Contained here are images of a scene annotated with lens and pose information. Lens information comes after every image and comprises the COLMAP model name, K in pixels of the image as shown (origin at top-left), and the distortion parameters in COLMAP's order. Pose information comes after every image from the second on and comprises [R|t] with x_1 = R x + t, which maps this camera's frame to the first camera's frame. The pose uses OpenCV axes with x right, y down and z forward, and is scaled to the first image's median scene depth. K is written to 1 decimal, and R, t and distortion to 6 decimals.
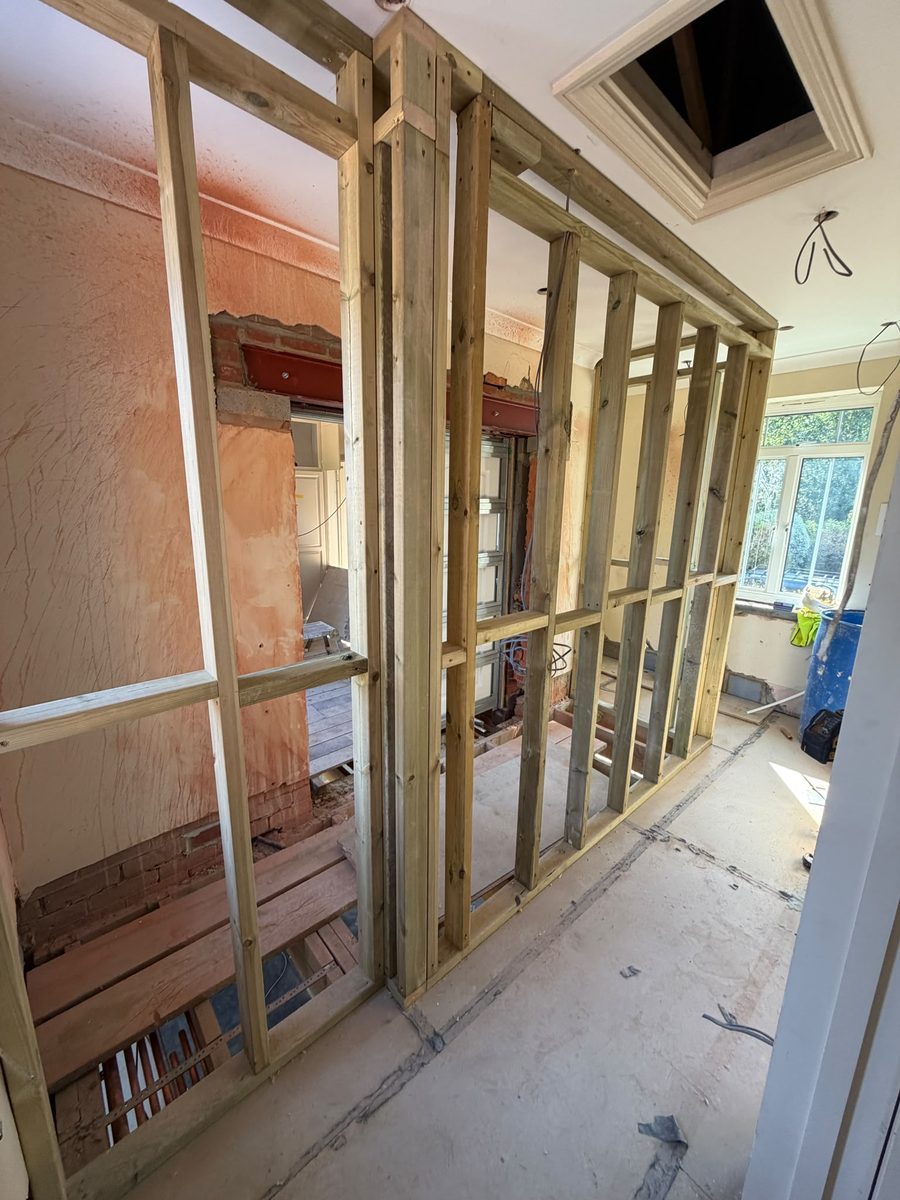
lens RADIAL K [[471.4, 0, 445.1], [0, 471.4, 599.5], [0, 0, 1]] dist [-0.000349, 0.000149]
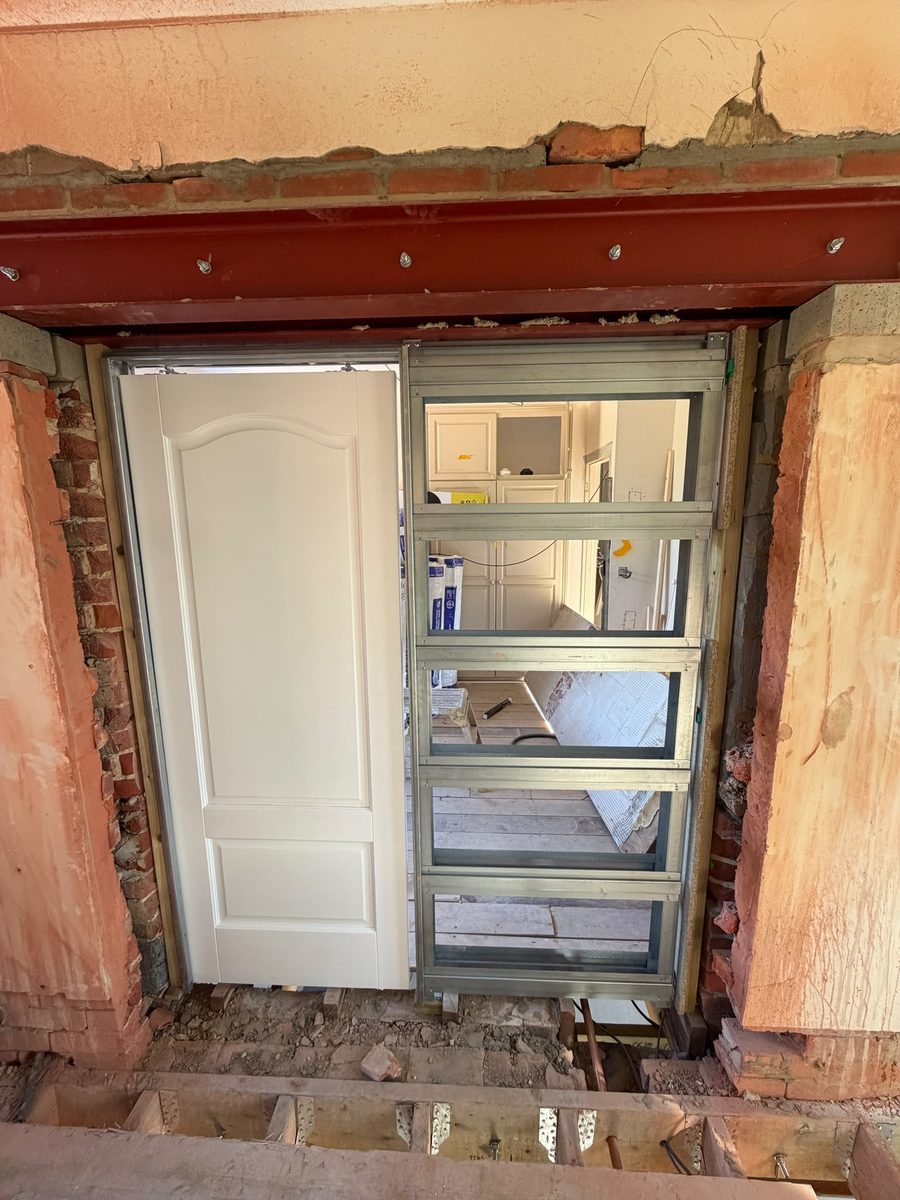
lens RADIAL K [[471.4, 0, 454.1], [0, 471.4, 600.3], [0, 0, 1]] dist [-0.000349, 0.000149]
pose [[0.715272, 0.101608, -0.691421, 0.369155], [-0.130771, 0.991358, 0.010404, -0.166879], [0.686503, 0.082976, 0.722378, 0.887143]]
